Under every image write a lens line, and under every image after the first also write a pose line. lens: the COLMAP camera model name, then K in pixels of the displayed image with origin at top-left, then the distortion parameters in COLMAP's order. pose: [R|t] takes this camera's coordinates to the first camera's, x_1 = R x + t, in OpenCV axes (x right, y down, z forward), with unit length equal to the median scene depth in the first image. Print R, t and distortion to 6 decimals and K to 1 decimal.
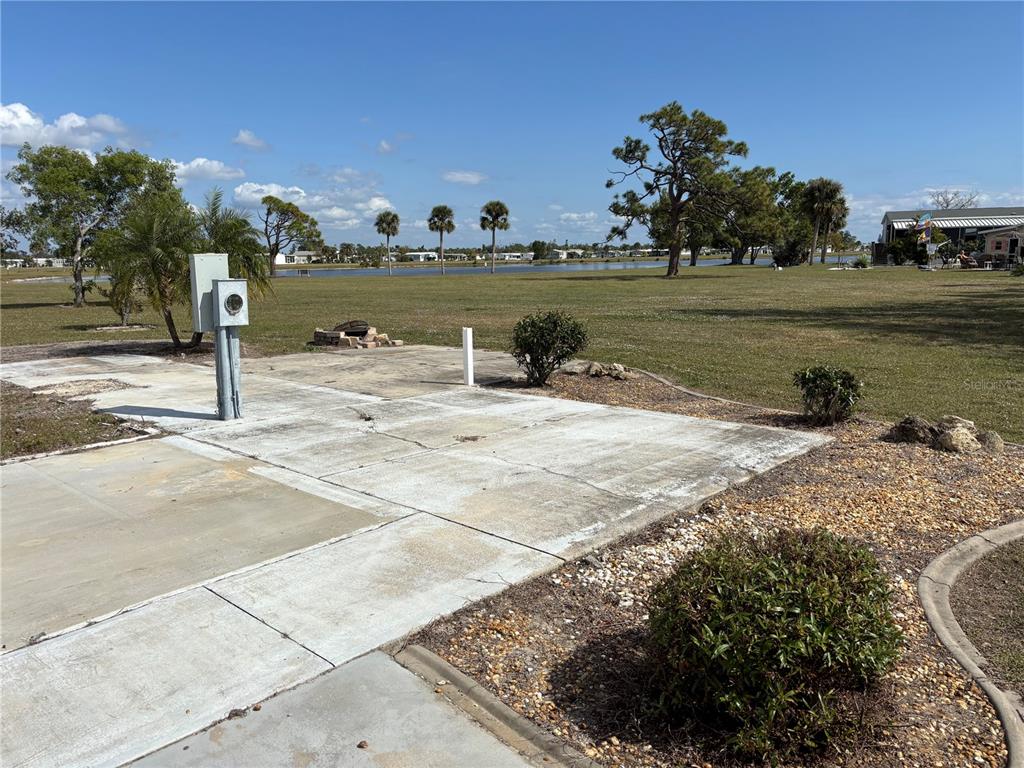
lens RADIAL K [[782.7, 0, 512.0], [0, 782.7, 384.0], [0, 0, 1]] dist [0.032626, 0.002820]
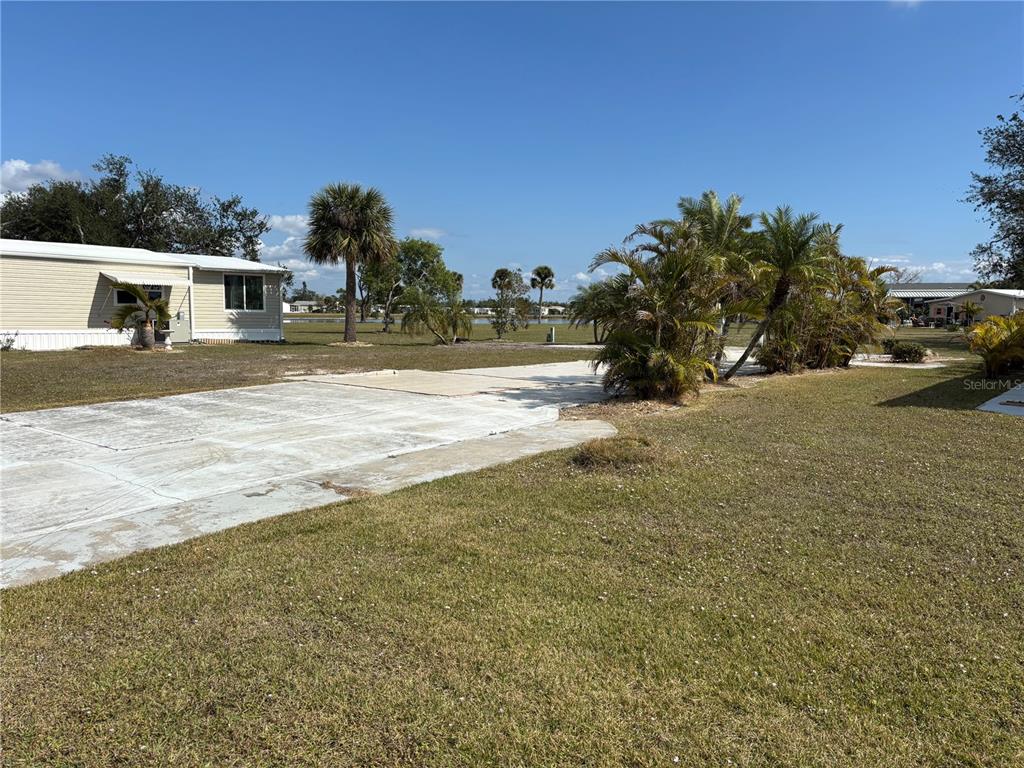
lens RADIAL K [[774.3, 0, 508.9], [0, 774.3, 393.3], [0, 0, 1]] dist [0.093550, -0.119168]
pose [[0.998476, 0.021368, 0.050881, -0.203681], [-0.018408, 0.998150, -0.057950, 0.061831], [-0.052026, 0.056925, 0.997022, -0.324238]]
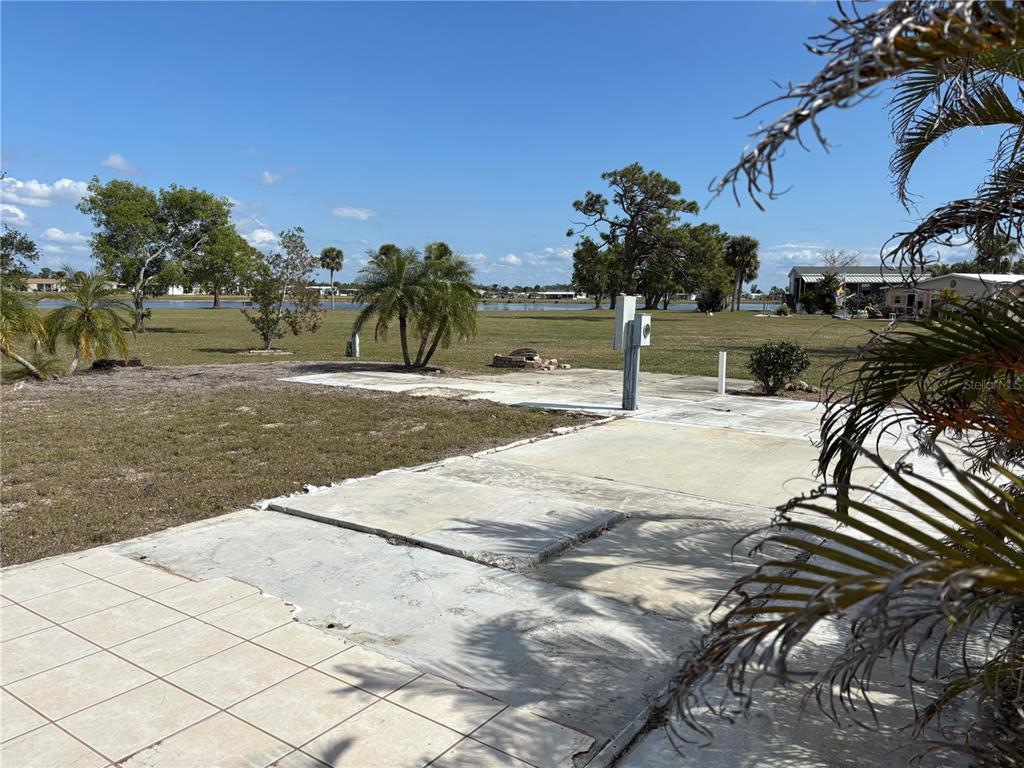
lens RADIAL K [[774.3, 0, 508.9], [0, 774.3, 393.3], [0, 0, 1]] dist [0.093550, -0.119168]
pose [[0.989876, 0.013495, 0.141291, -0.111128], [-0.008359, 0.999285, -0.036883, 0.009585], [-0.141688, 0.035329, 0.989281, -0.053760]]
